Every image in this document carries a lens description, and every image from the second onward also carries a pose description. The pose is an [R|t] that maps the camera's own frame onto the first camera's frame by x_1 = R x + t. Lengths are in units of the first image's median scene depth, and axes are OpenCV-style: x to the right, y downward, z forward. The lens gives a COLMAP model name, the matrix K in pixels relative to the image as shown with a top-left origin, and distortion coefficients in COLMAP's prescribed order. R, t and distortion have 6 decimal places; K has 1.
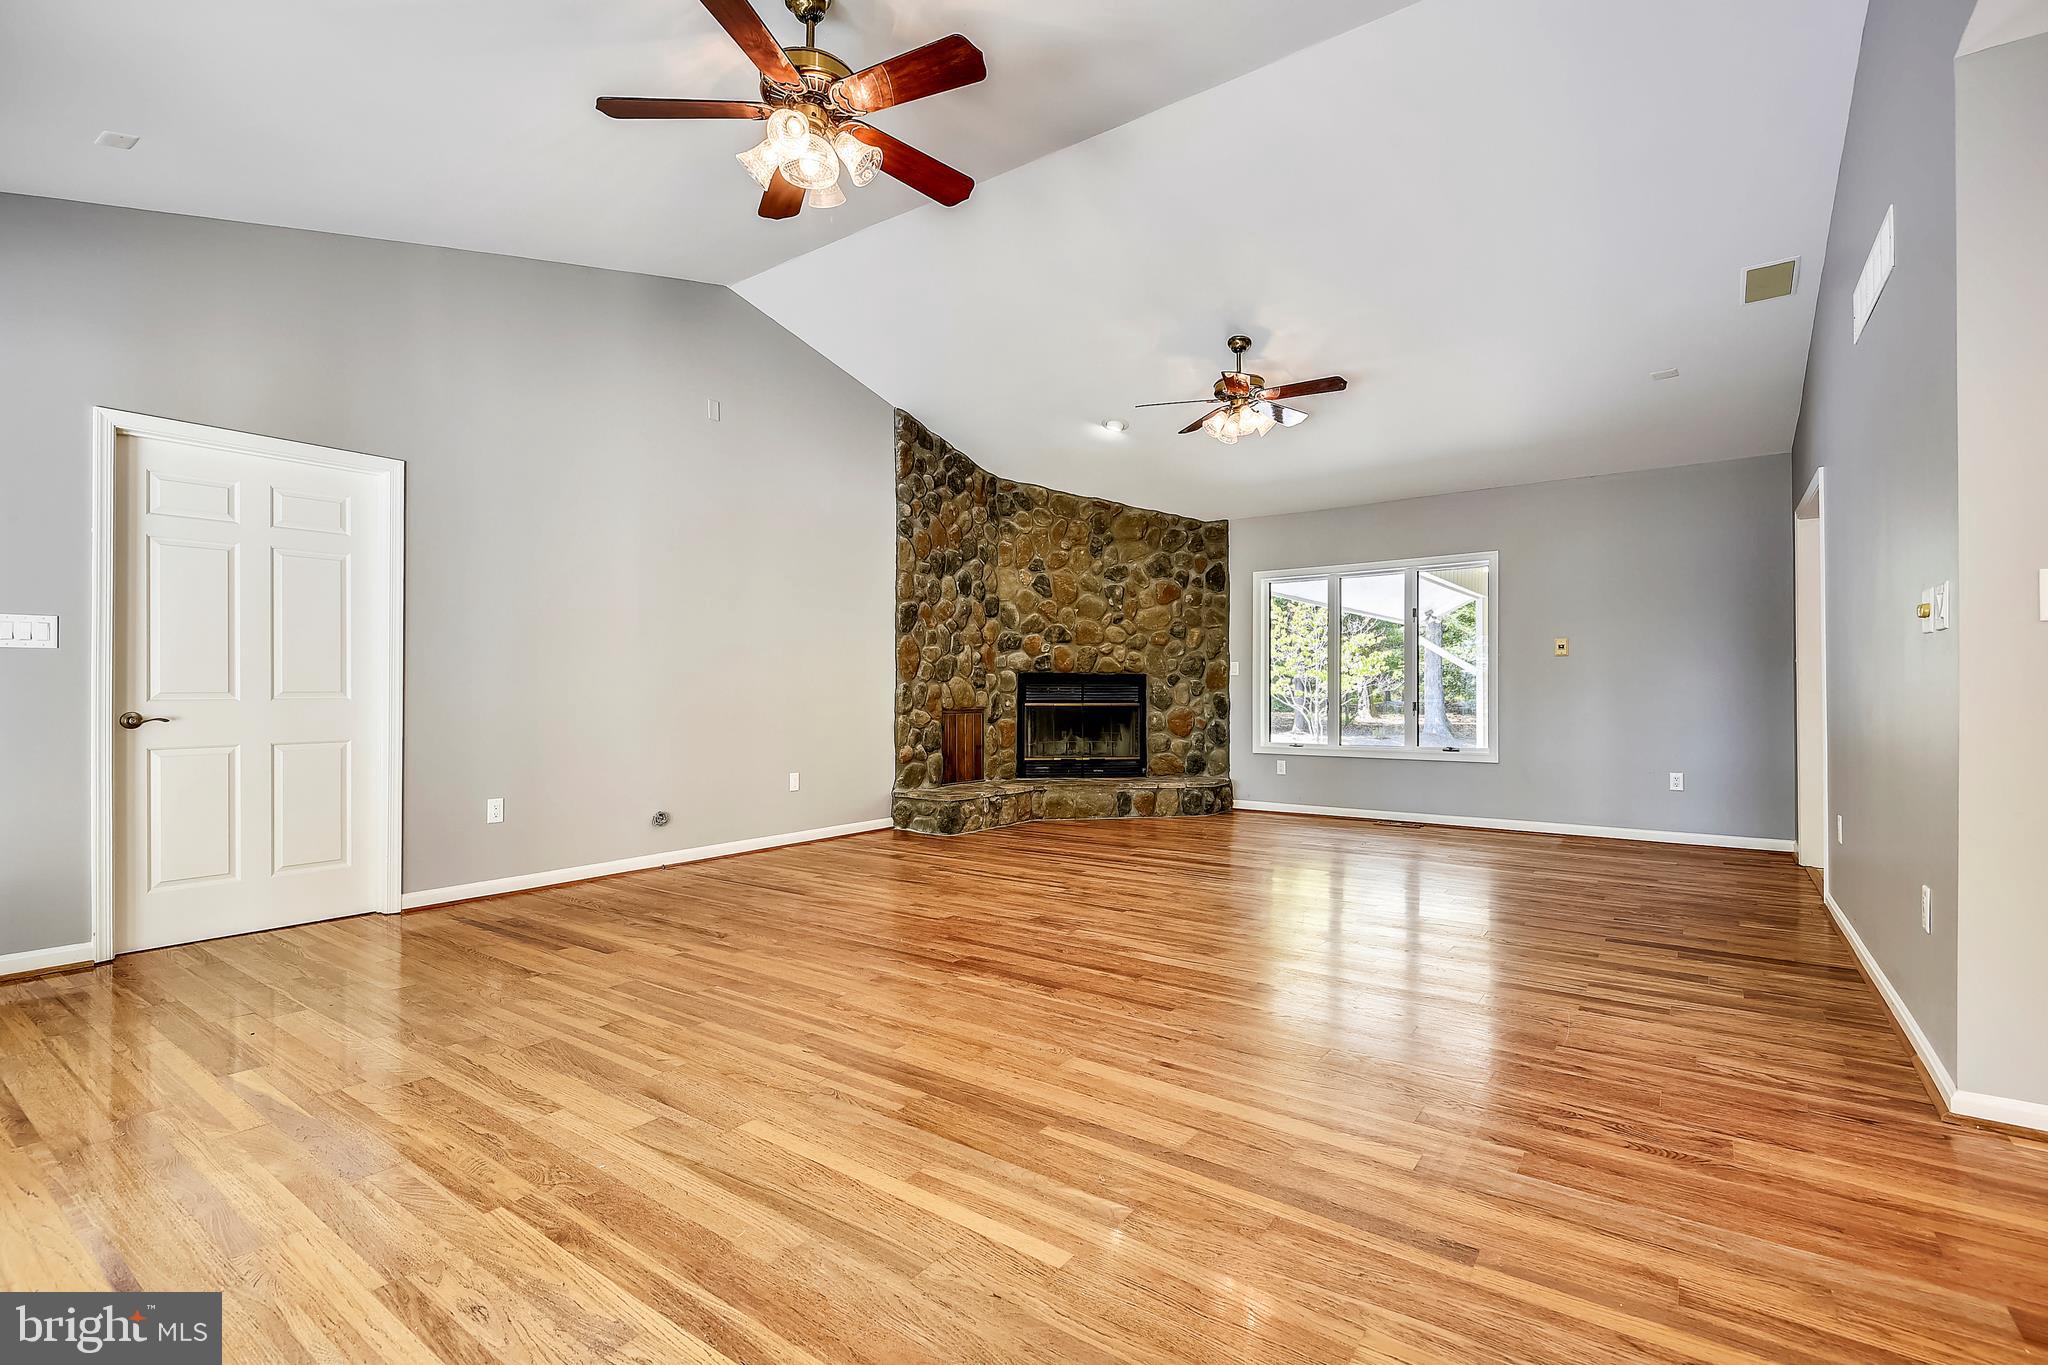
lens RADIAL K [[929.6, 0, 1018.1], [0, 929.6, 685.9], [0, 0, 1]] dist [0.003652, -0.000209]
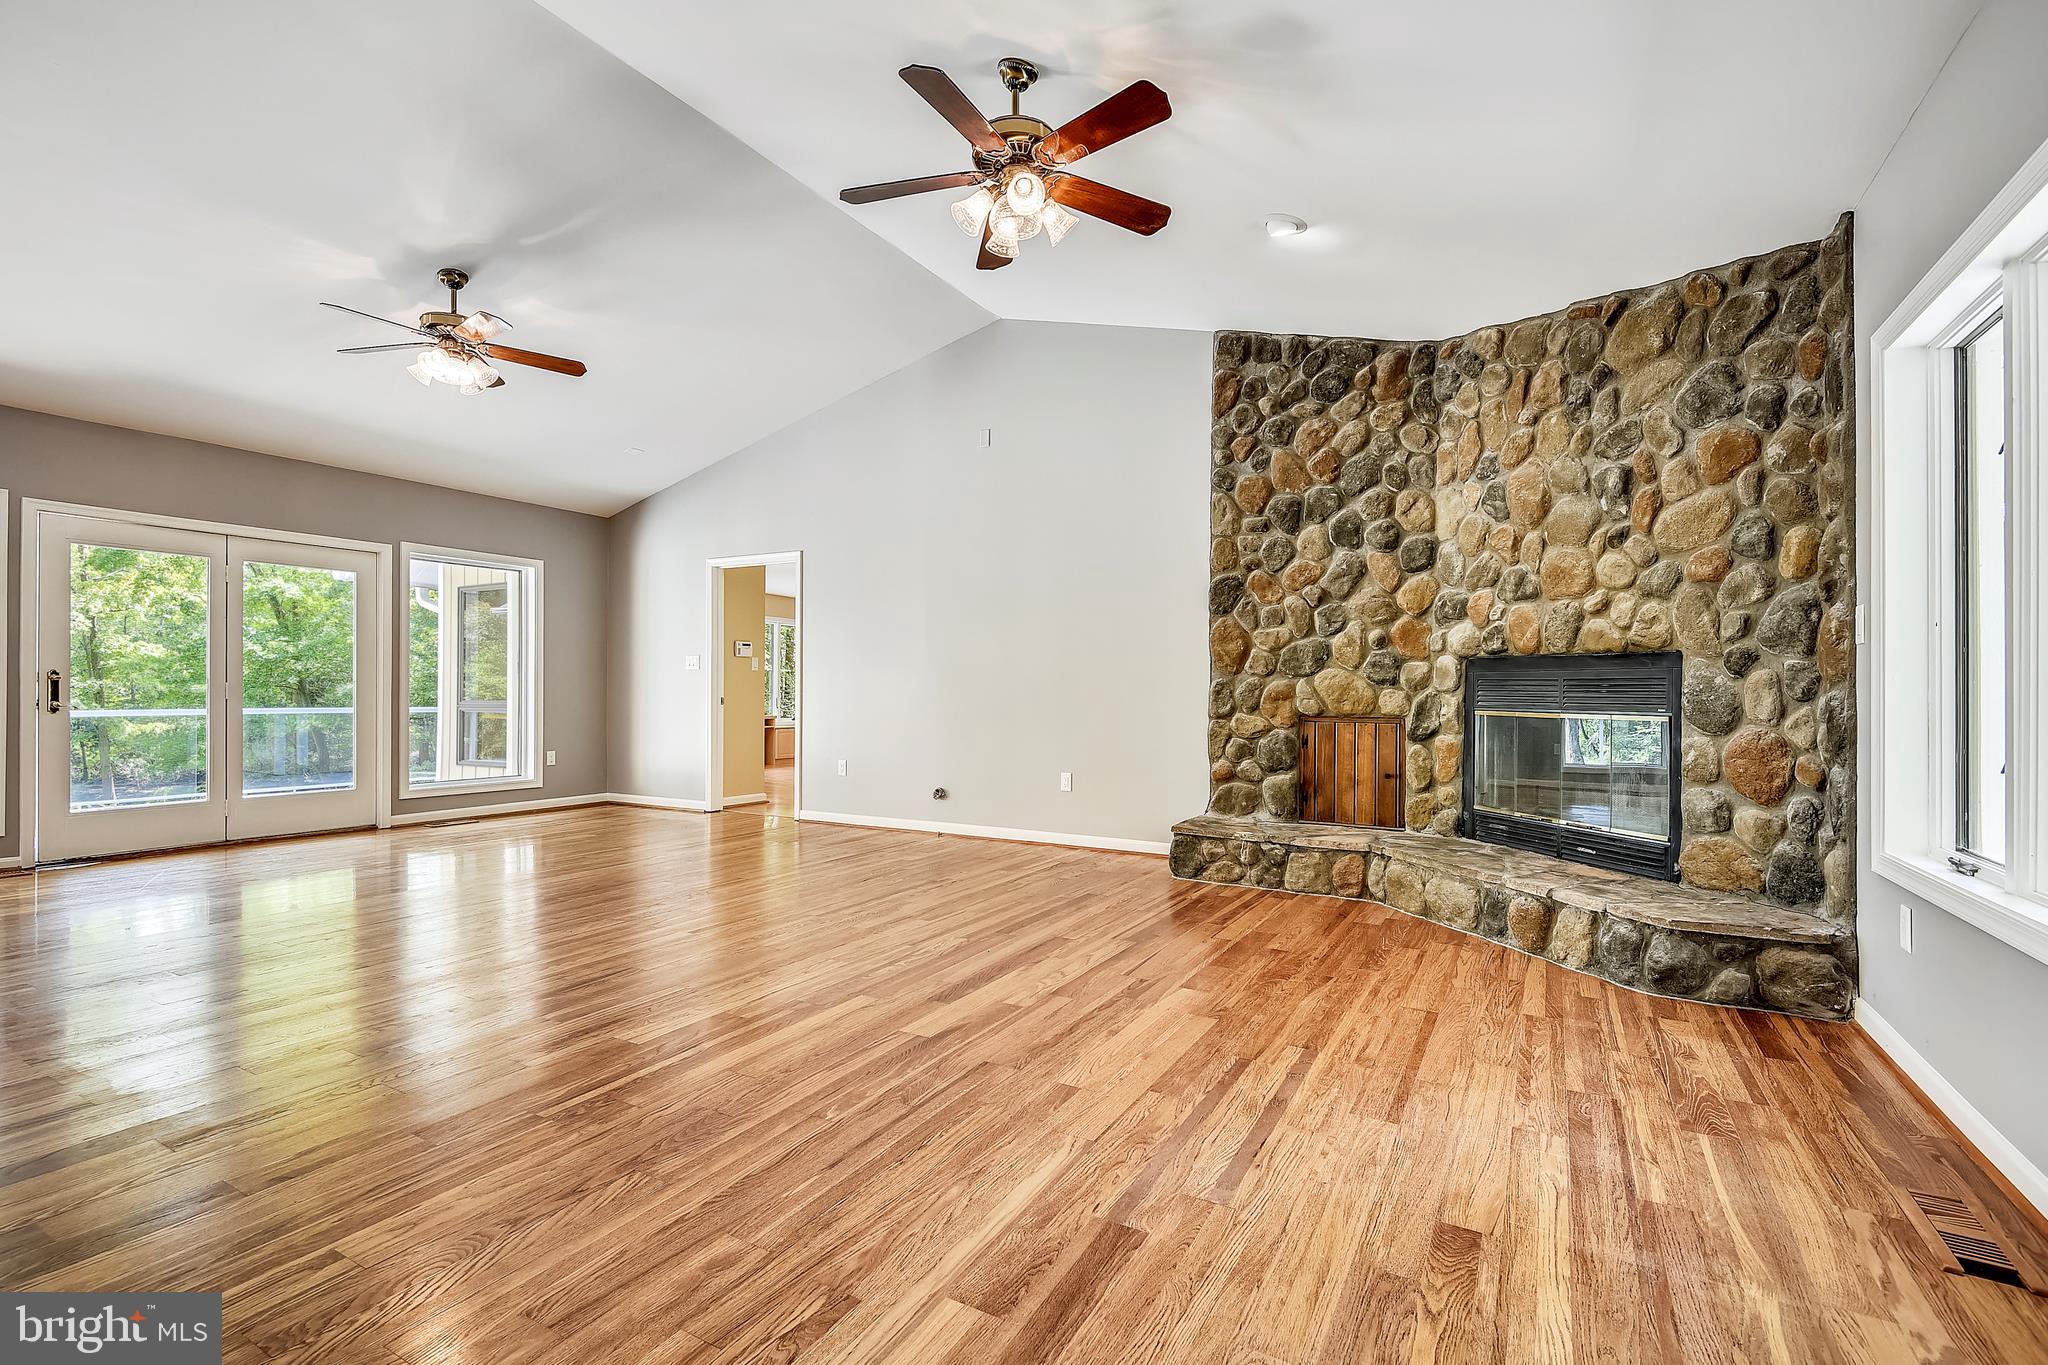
lens RADIAL K [[929.6, 0, 1014.3], [0, 929.6, 687.9], [0, 0, 1]] dist [0.003652, -0.000209]
pose [[0.093261, -0.003168, -0.995637, 0.572283], [0.002282, 0.999993, -0.002968, 0.005604], [0.995639, -0.001995, 0.093267, 0.673943]]
